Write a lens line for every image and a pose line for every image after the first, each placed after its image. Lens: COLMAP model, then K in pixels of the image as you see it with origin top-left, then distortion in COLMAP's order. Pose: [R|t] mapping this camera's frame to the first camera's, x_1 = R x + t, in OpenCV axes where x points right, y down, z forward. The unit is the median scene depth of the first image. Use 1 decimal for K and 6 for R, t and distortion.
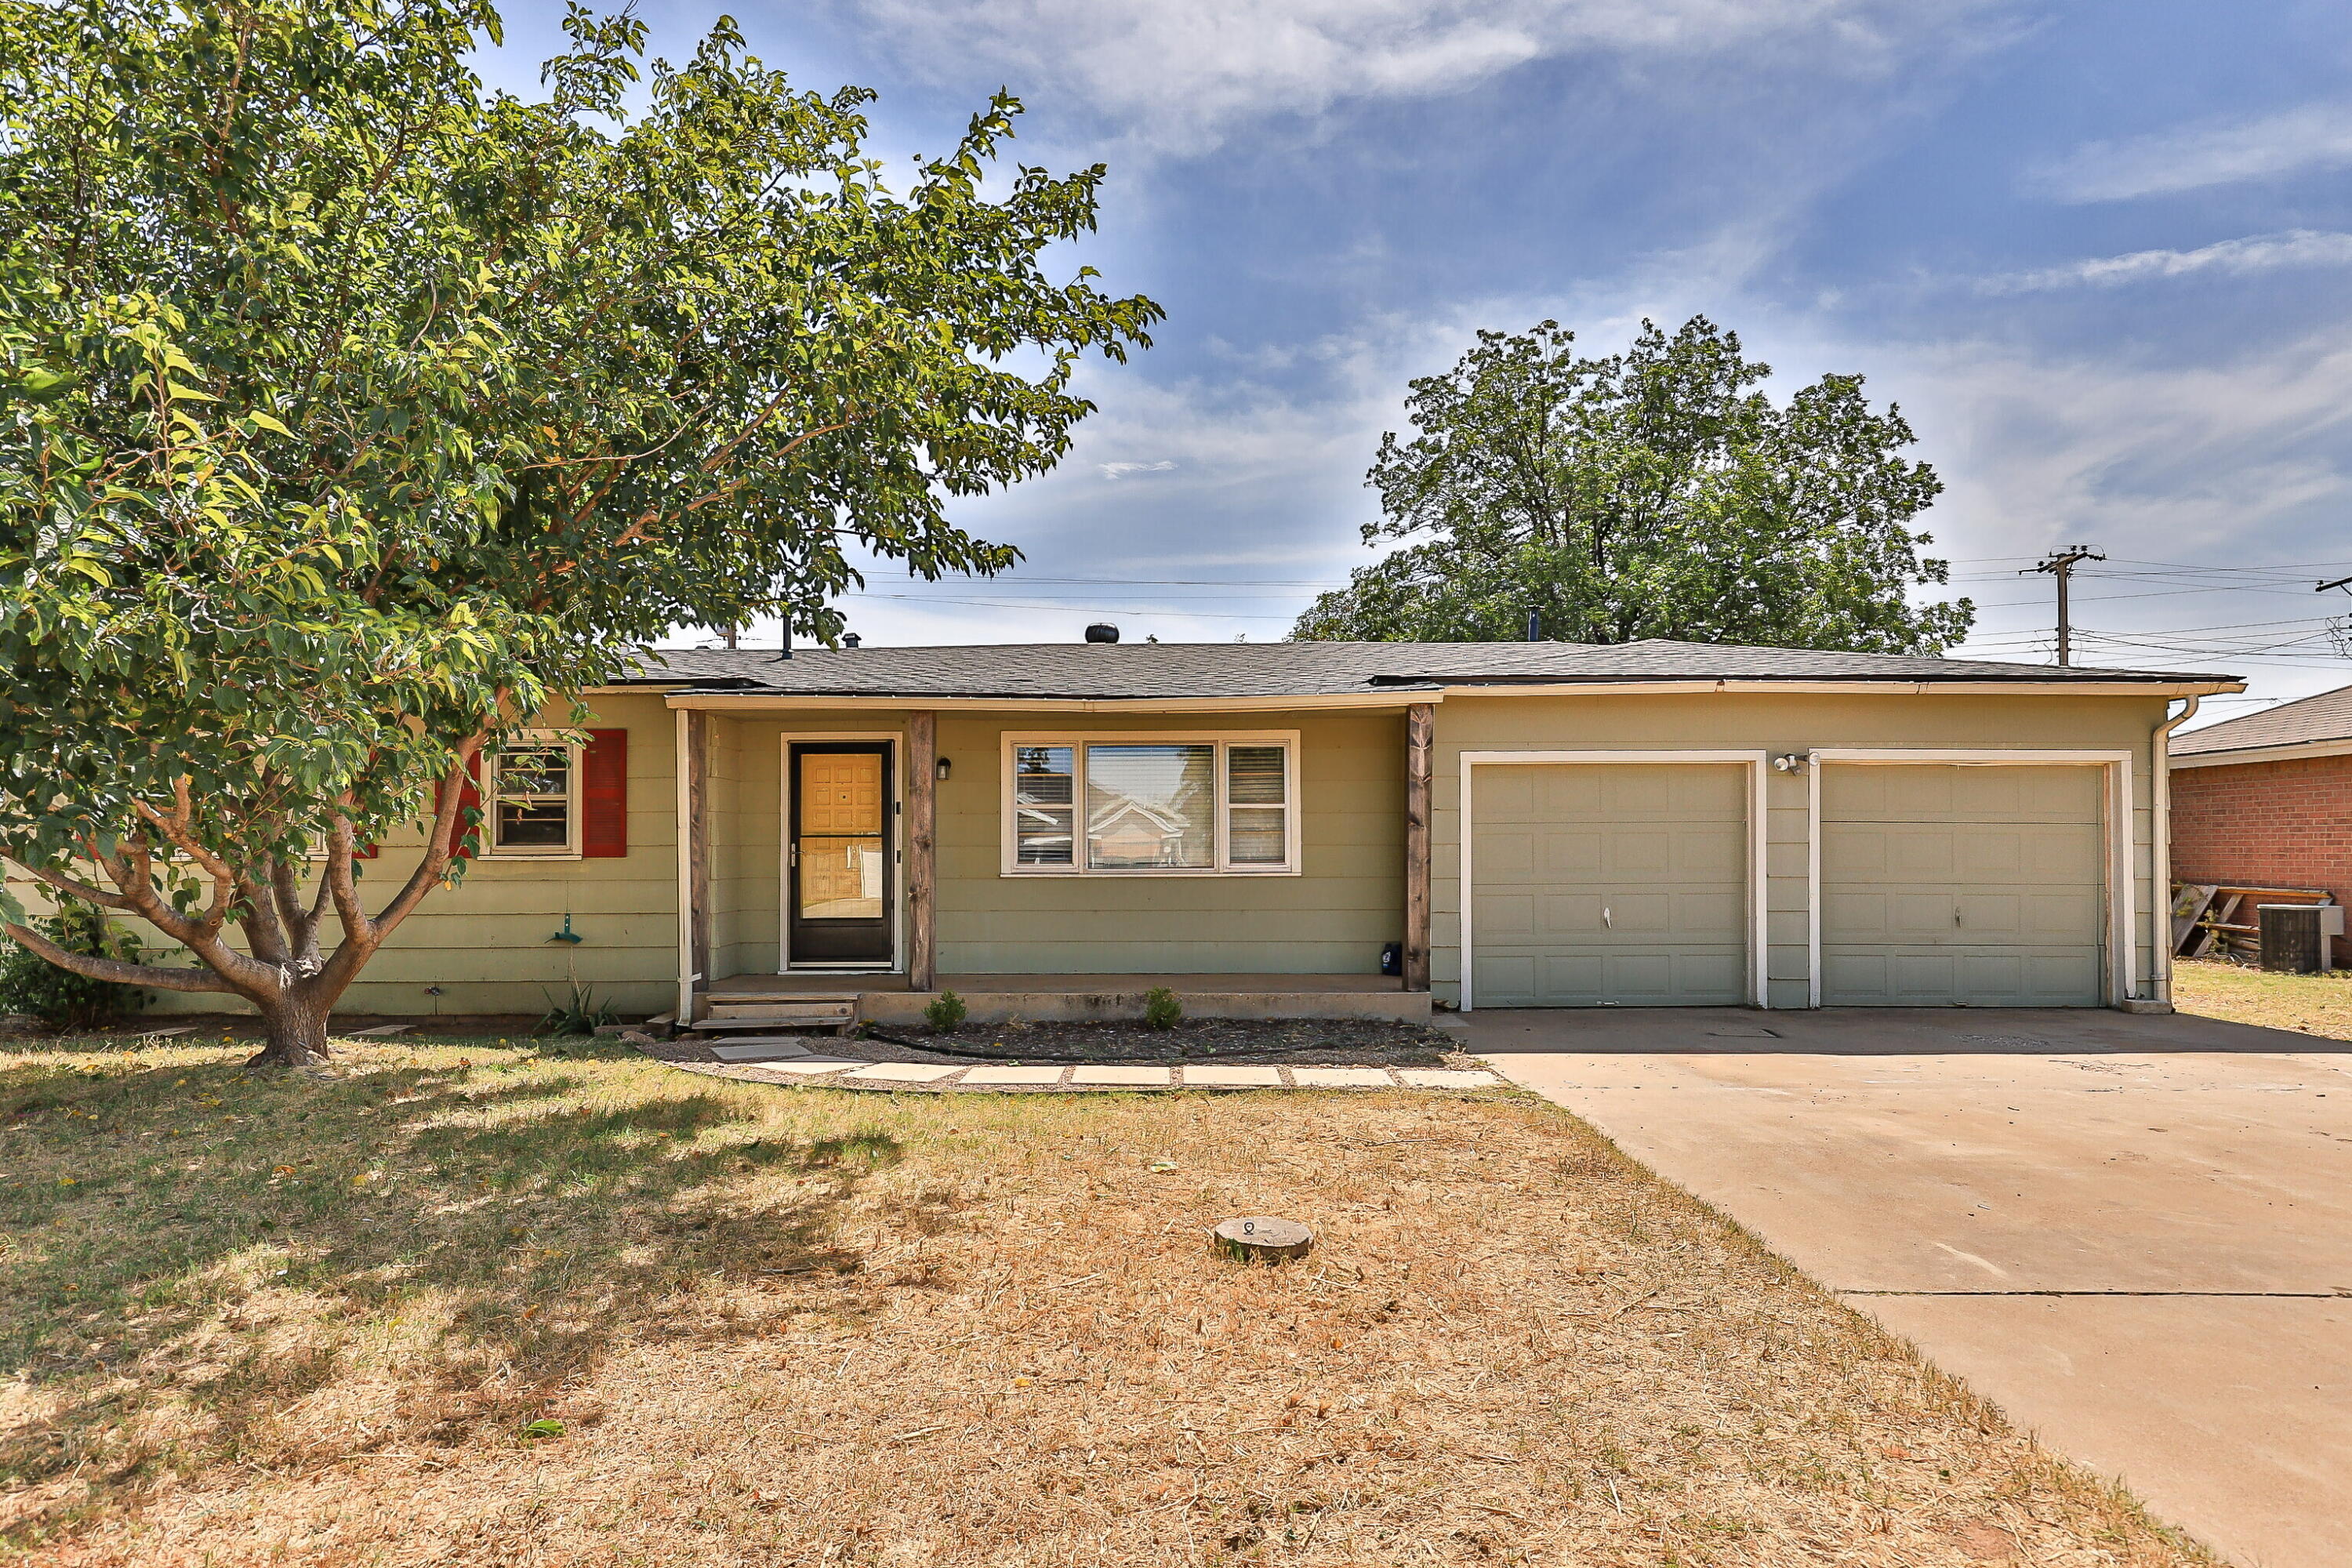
lens RADIAL K [[1340.1, 0, 1212.6], [0, 1340.1, 847.9], [0, 0, 1]] dist [-0.011683, 0.000488]
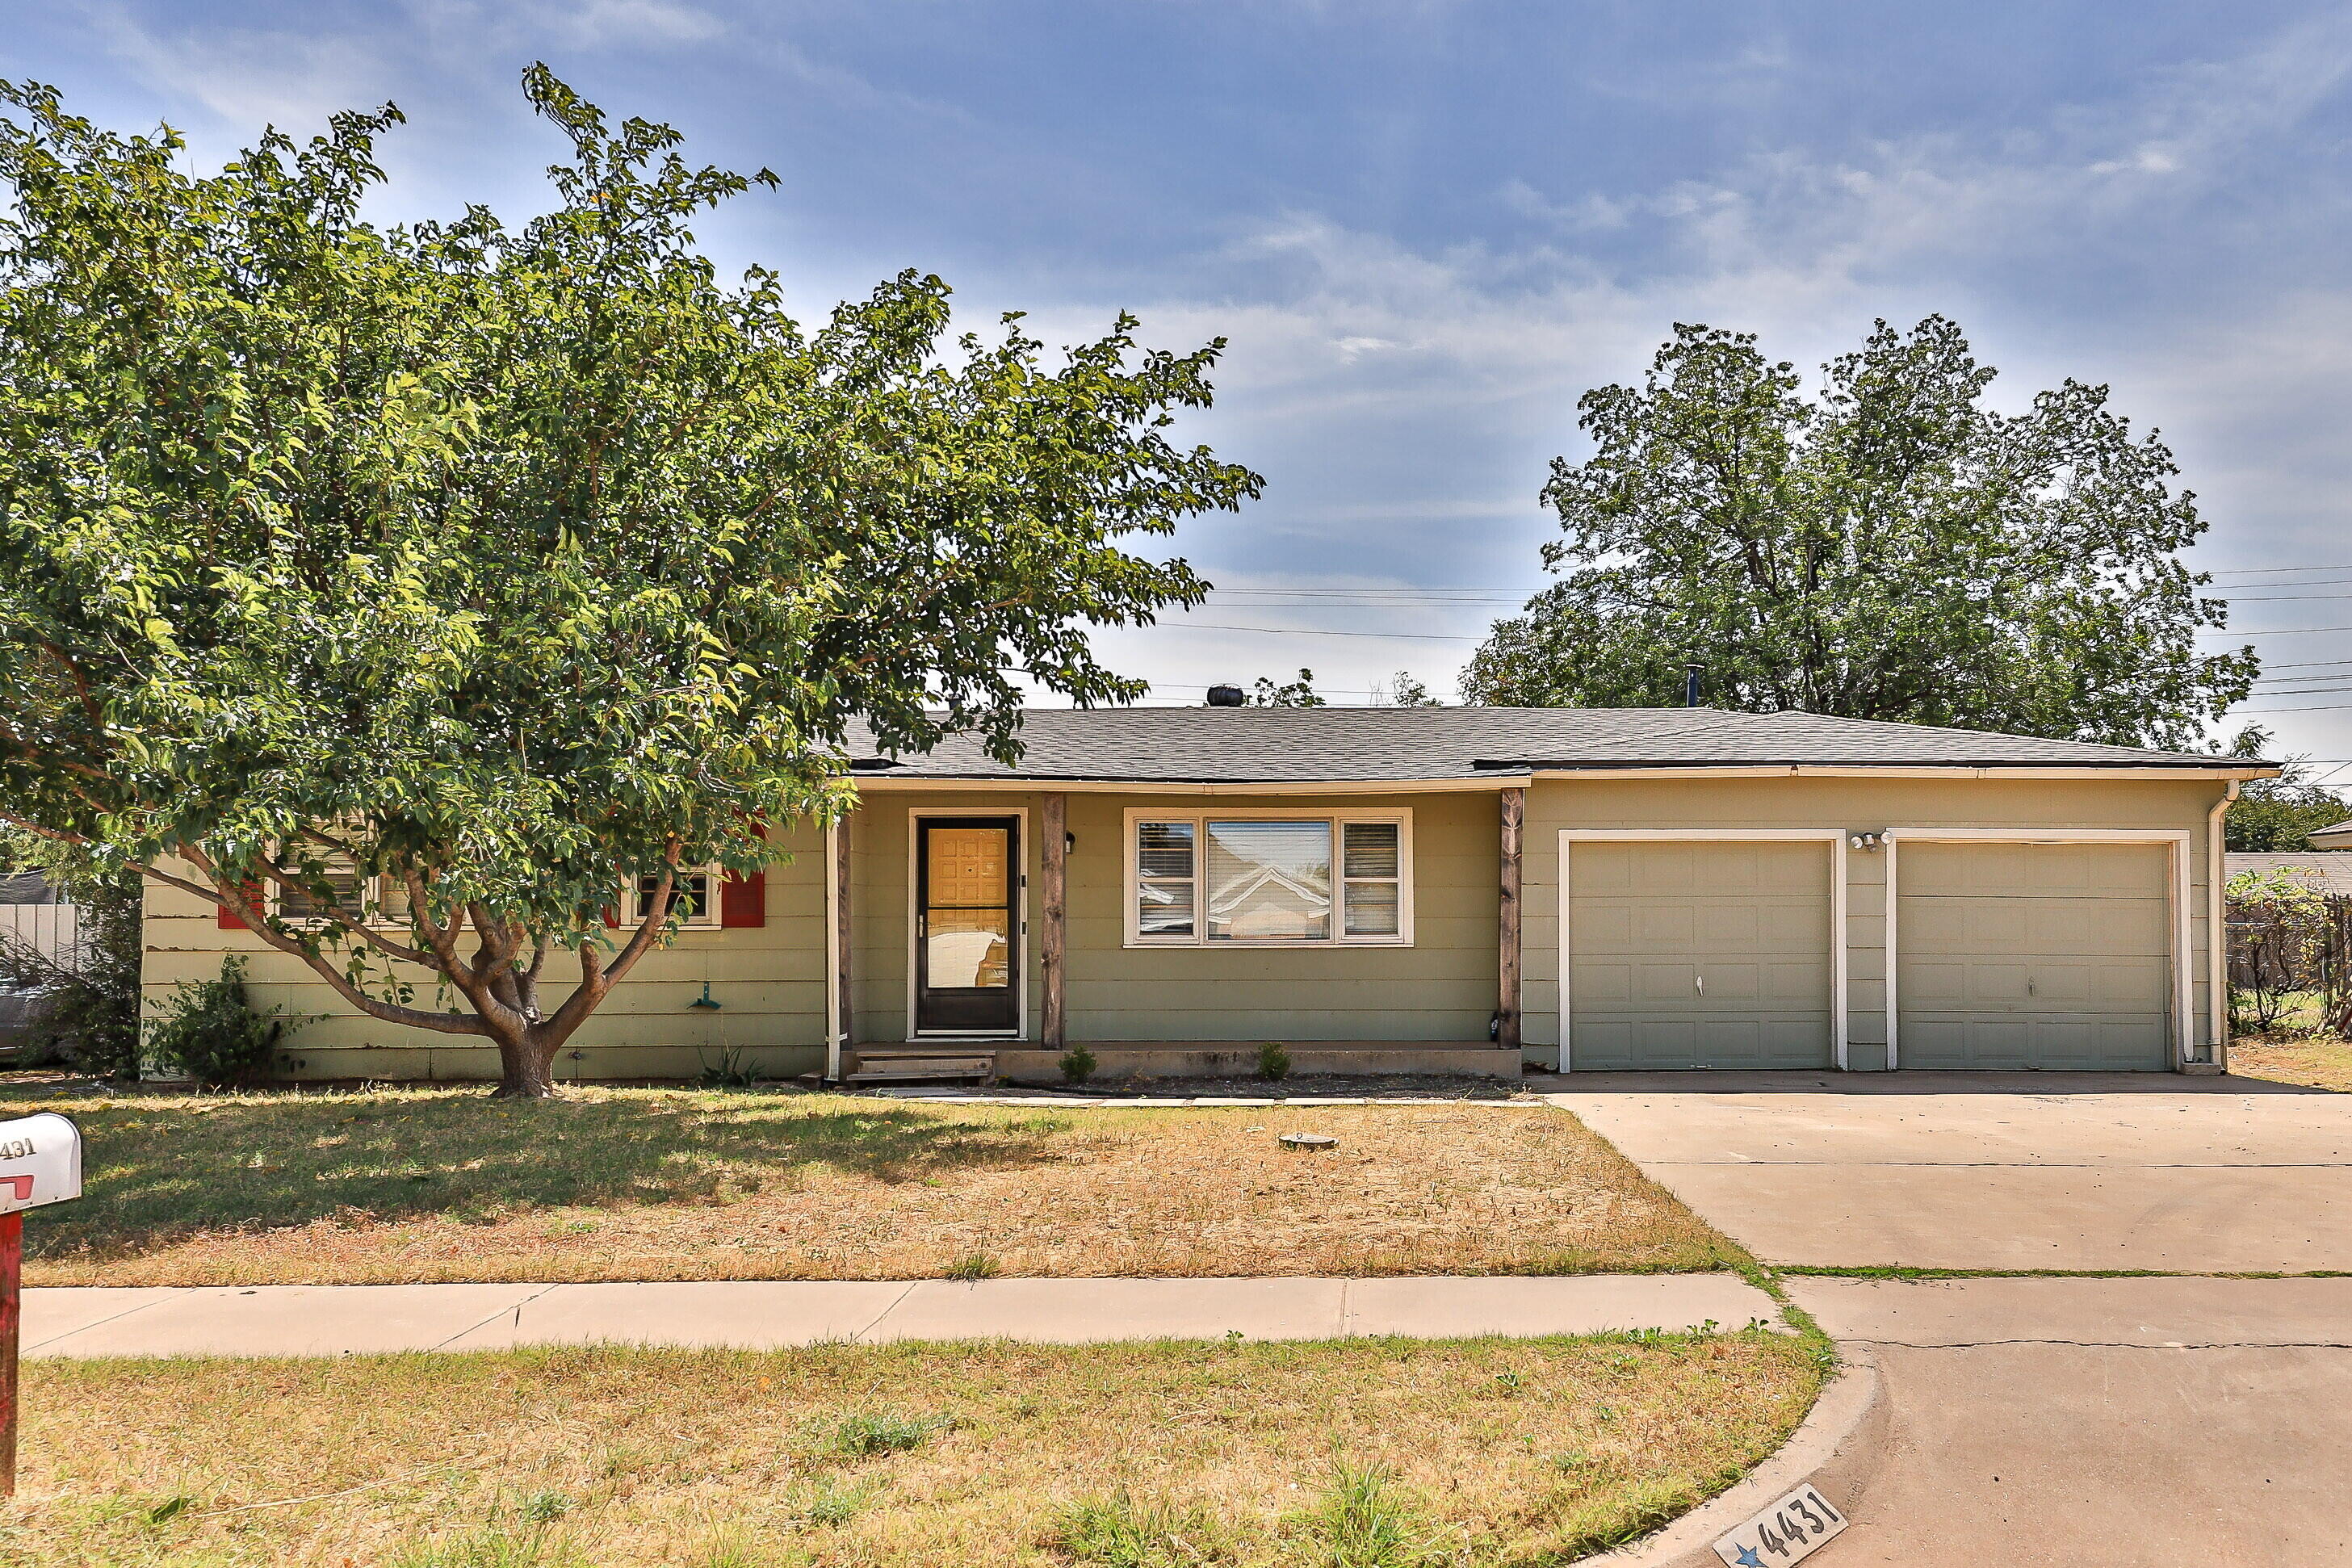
lens RADIAL K [[2038.0, 0, 1485.3], [0, 2038.0, 913.1], [0, 0, 1]] dist [0.019877, -0.000841]
pose [[0.999248, 0.001952, 0.038730, 0.063474], [-0.001416, 0.999903, -0.013858, 0.016987], [-0.038753, 0.013792, 0.999154, -0.615439]]
